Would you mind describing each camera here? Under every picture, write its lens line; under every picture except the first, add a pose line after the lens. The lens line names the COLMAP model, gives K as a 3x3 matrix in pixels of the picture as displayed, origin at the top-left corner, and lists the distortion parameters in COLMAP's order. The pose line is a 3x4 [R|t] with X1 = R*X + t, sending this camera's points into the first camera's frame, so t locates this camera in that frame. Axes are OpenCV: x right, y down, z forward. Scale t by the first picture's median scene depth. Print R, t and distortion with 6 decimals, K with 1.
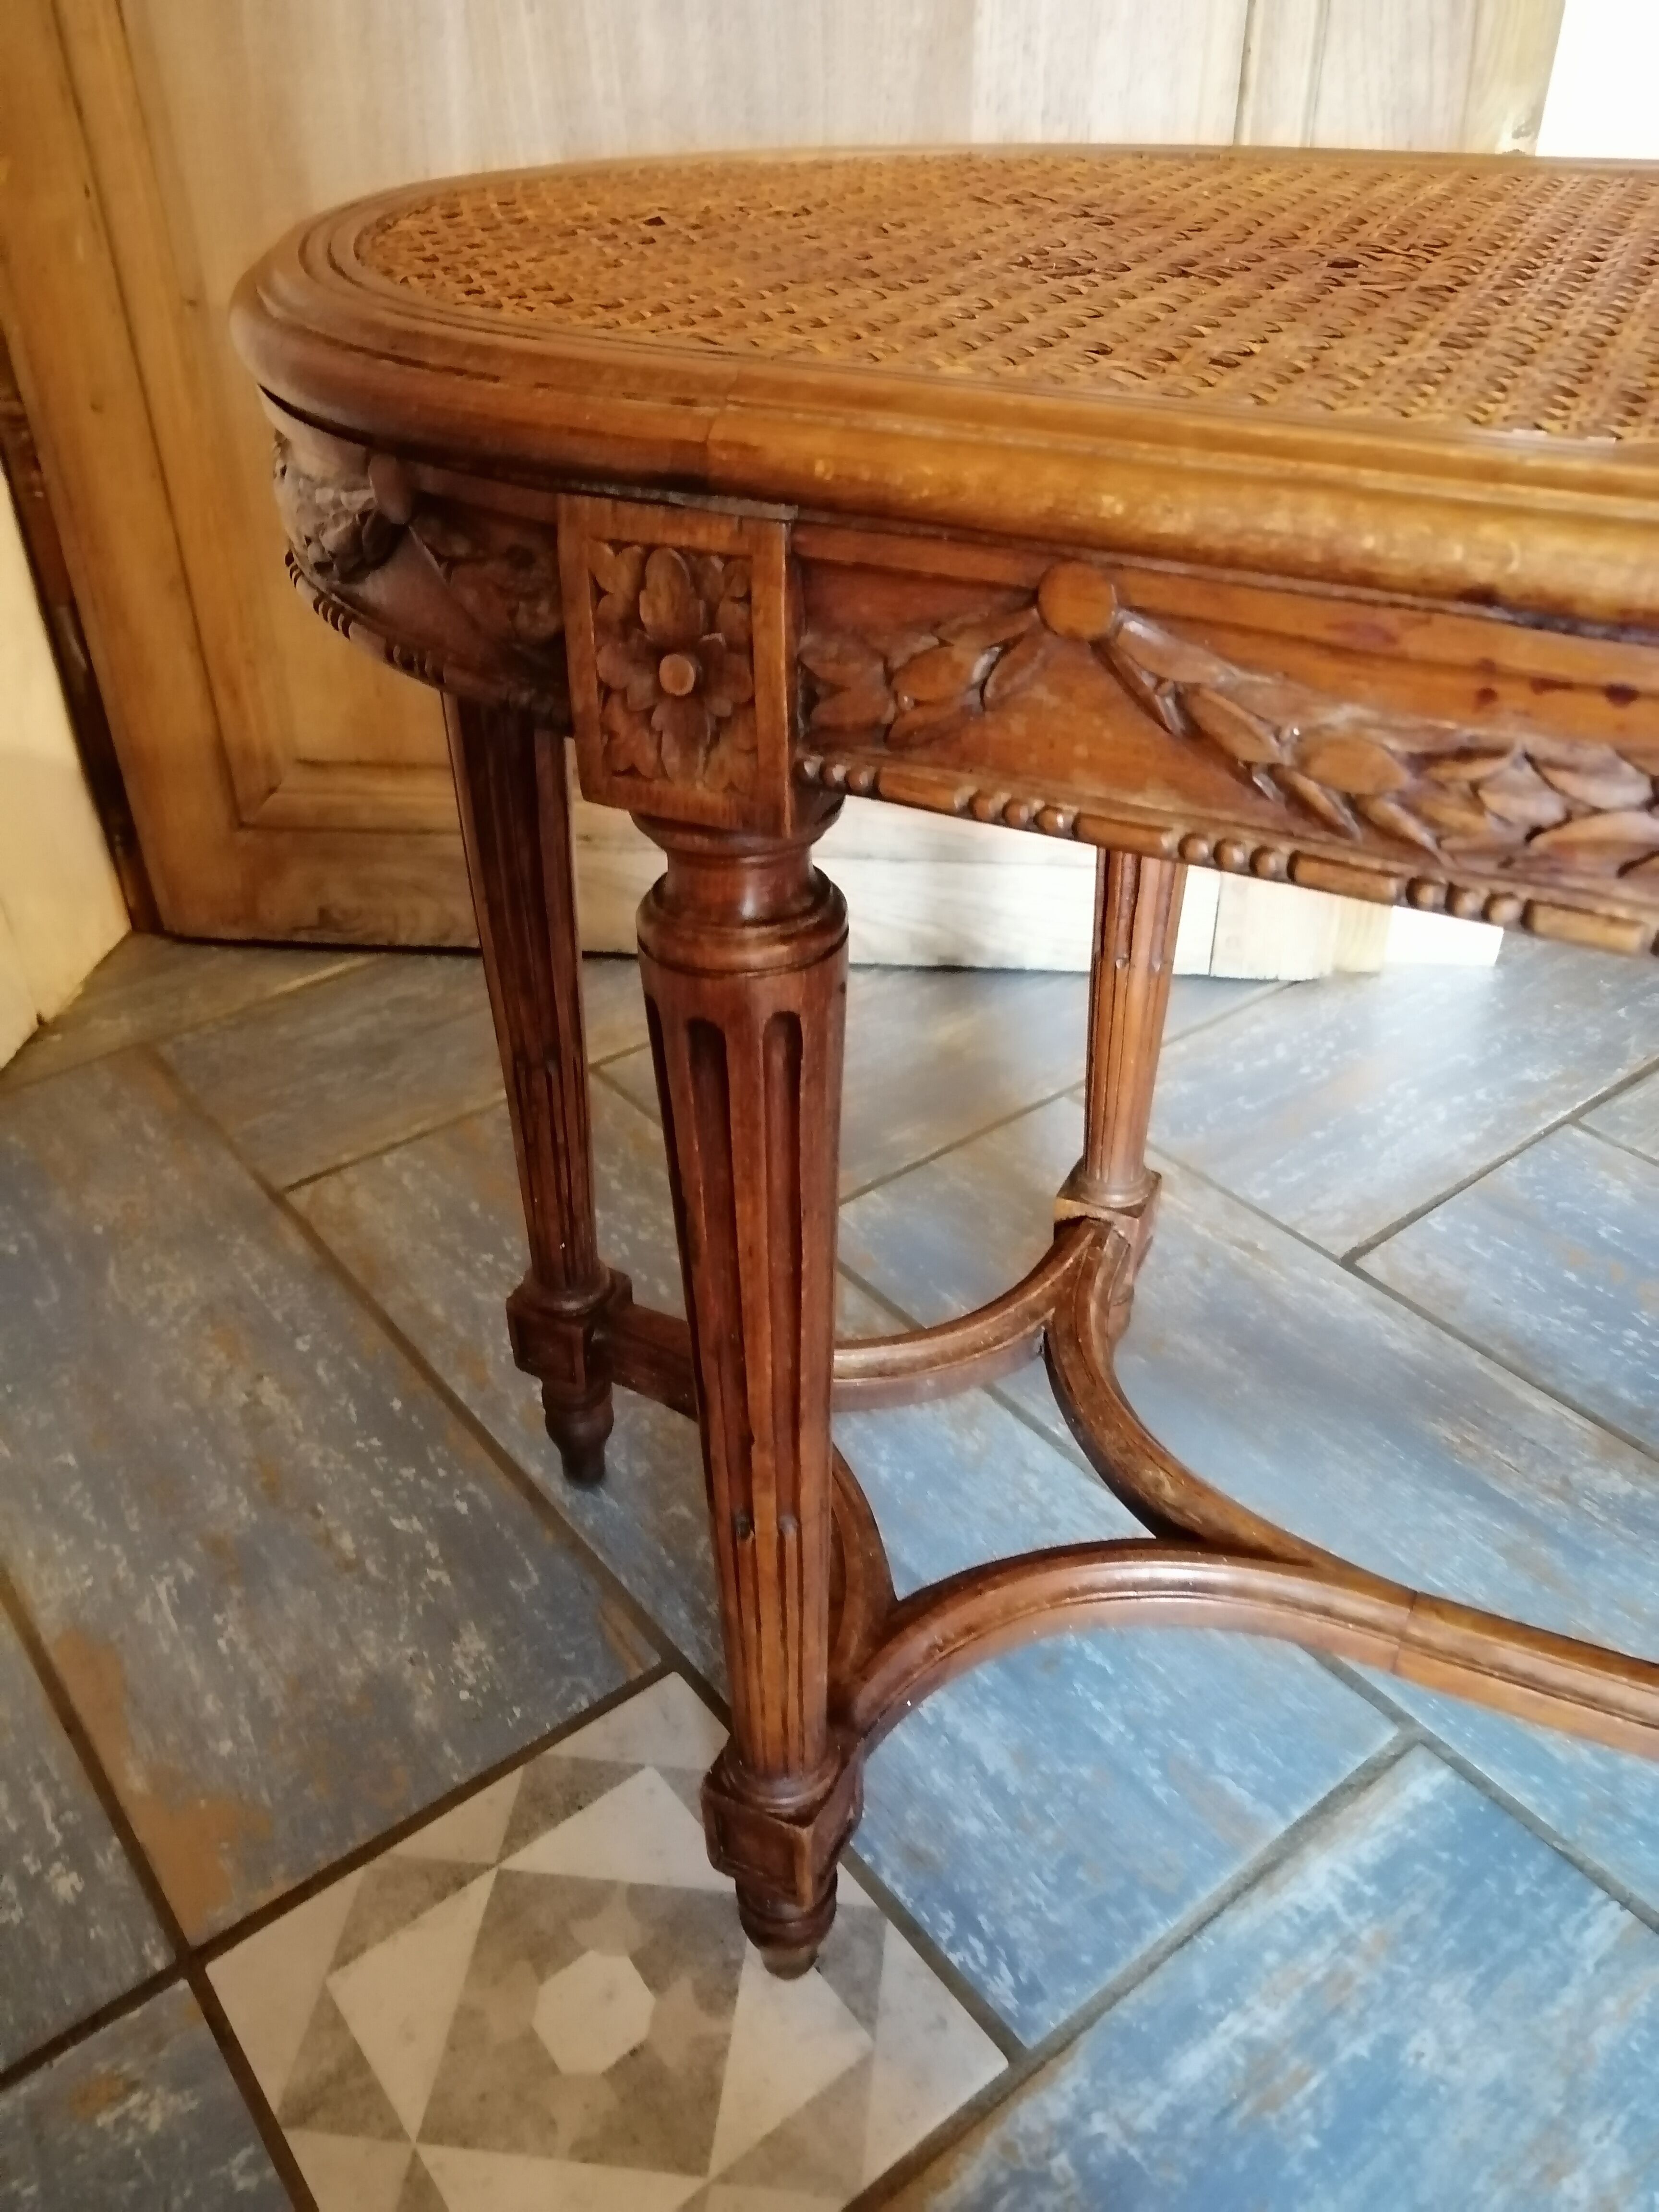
lens RADIAL K [[1722.8, 0, 826.2], [0, 1722.8, 1119.7], [0, 0, 1]] dist [-0.037164, 0.055009]
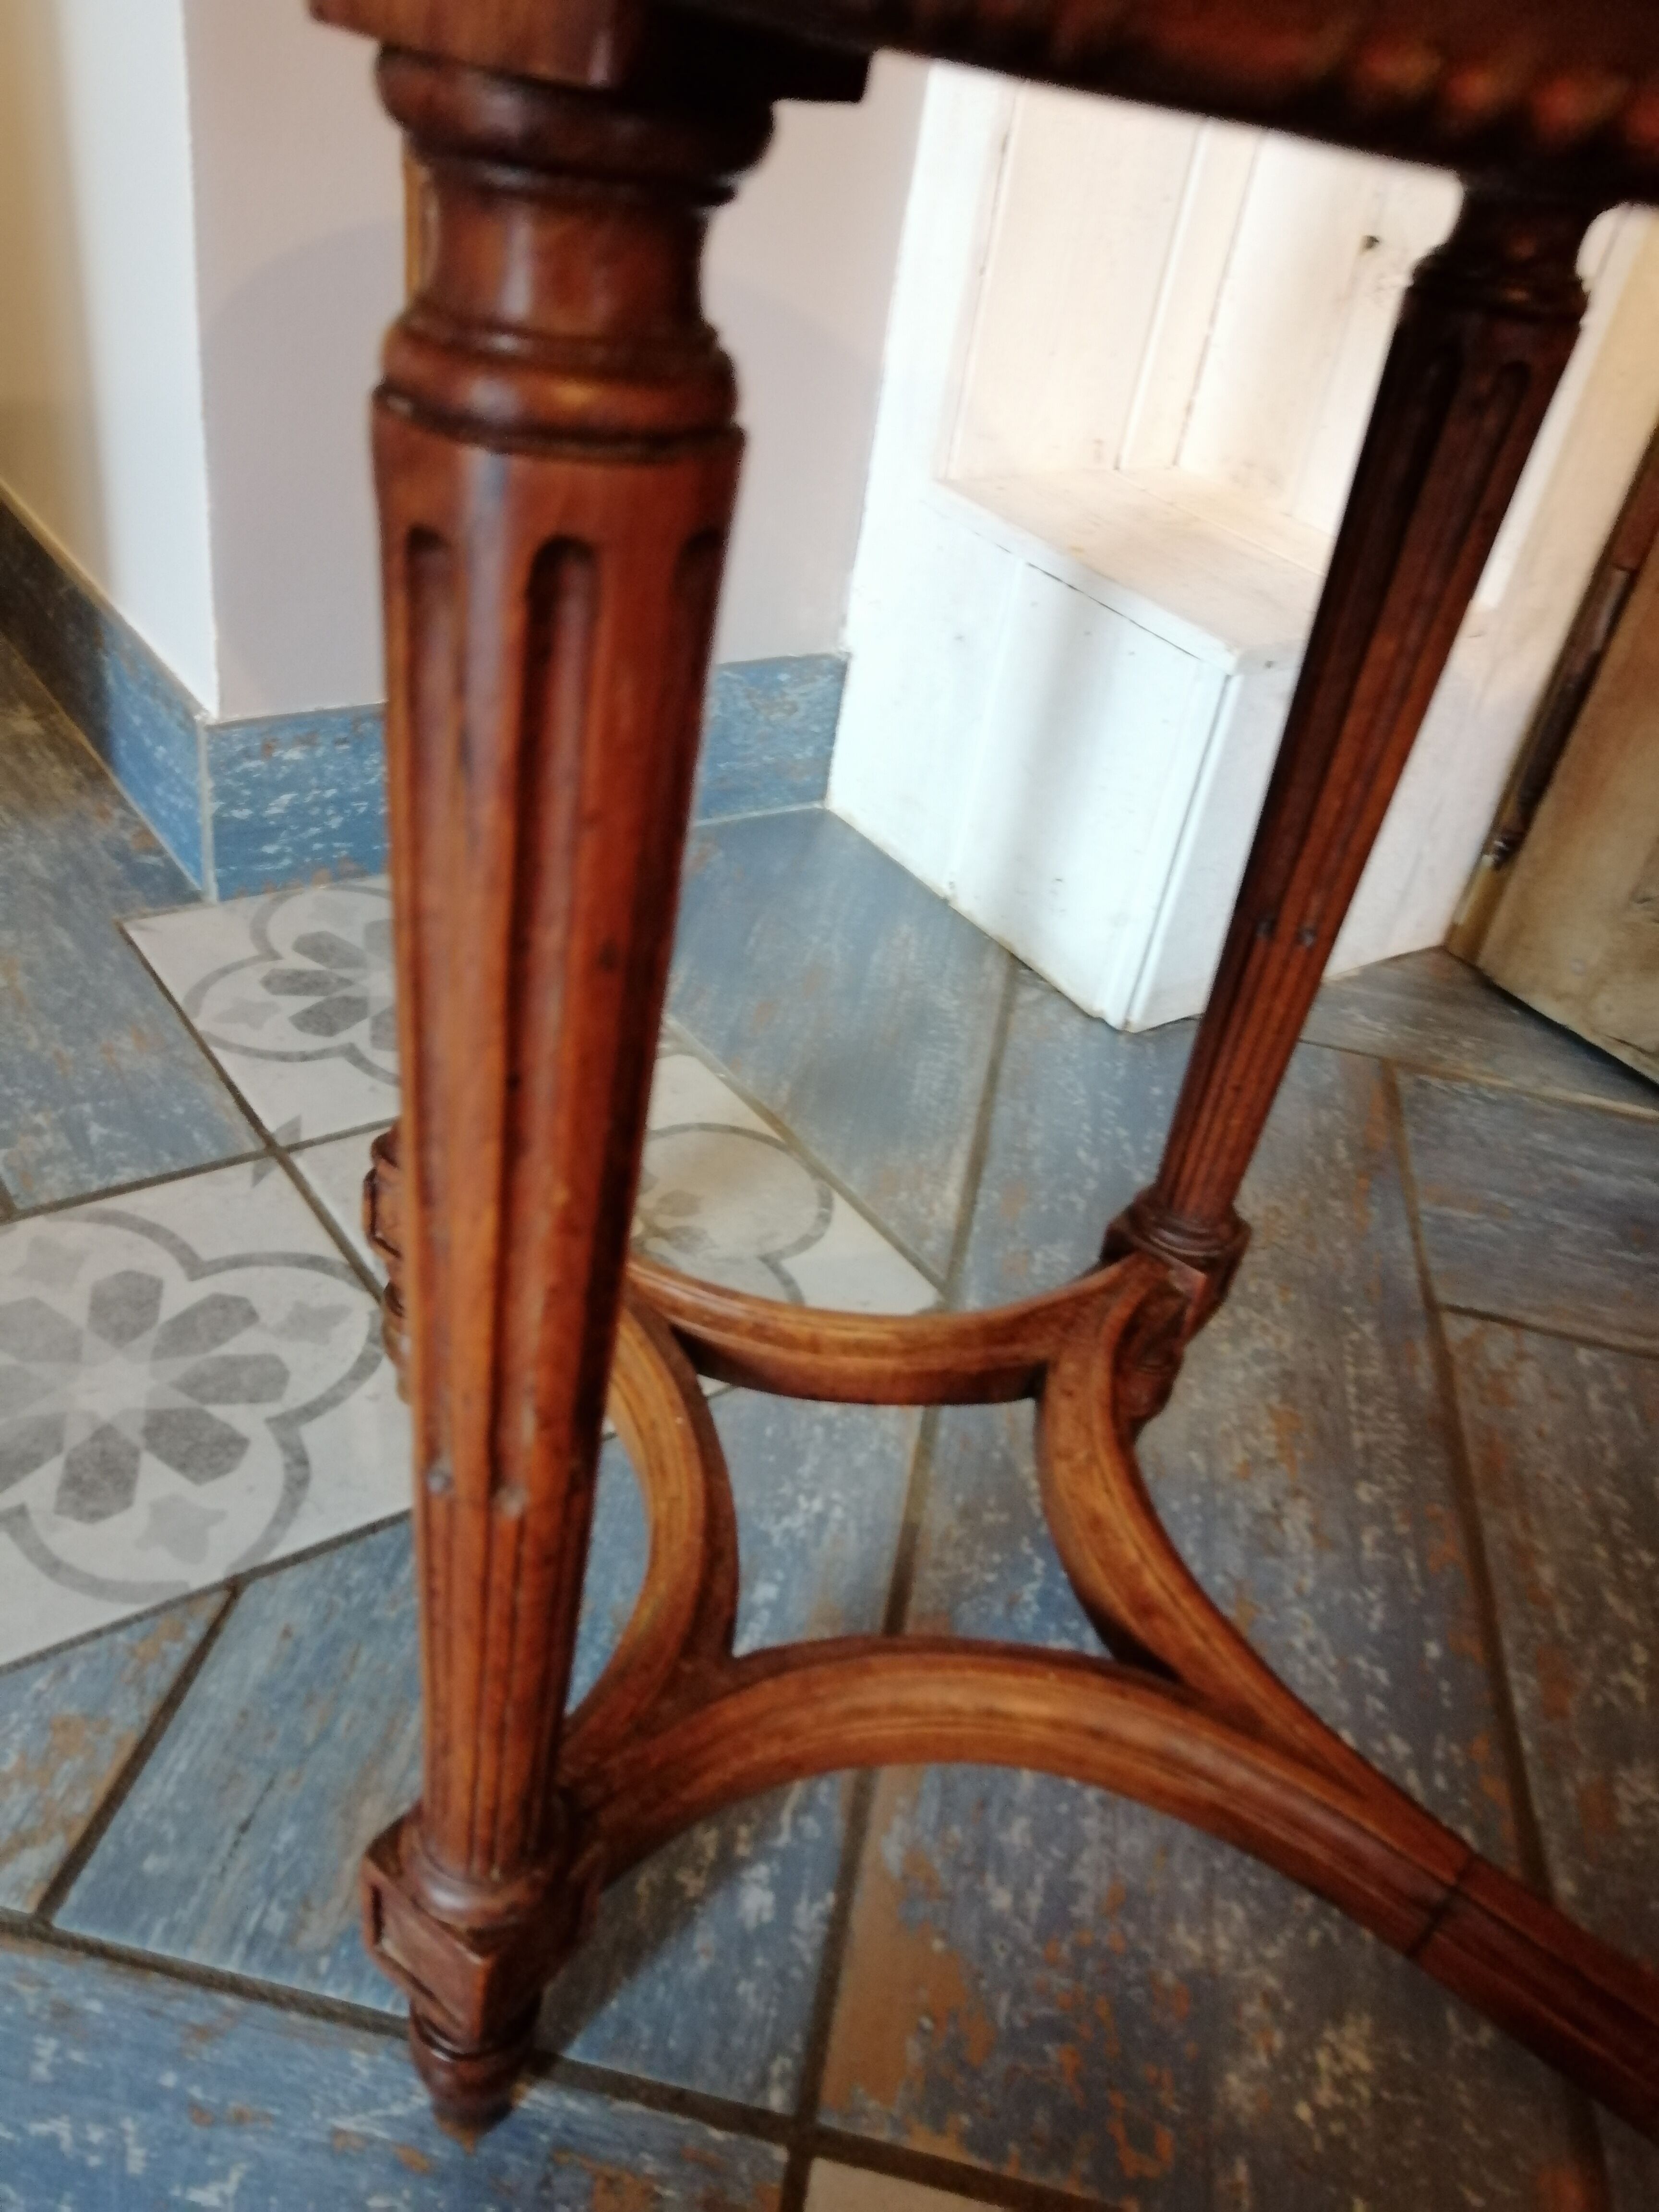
lens RADIAL K [[1722.8, 0, 818.8], [0, 1722.8, 1096.4], [0, 0, 1]] dist [-0.037164, 0.055009]
pose [[0.653572, 0.520763, -0.549227, -0.183355], [-0.557000, 0.822255, 0.116819, 0.044072], [0.512440, 0.229570, 0.827468, 0.283954]]
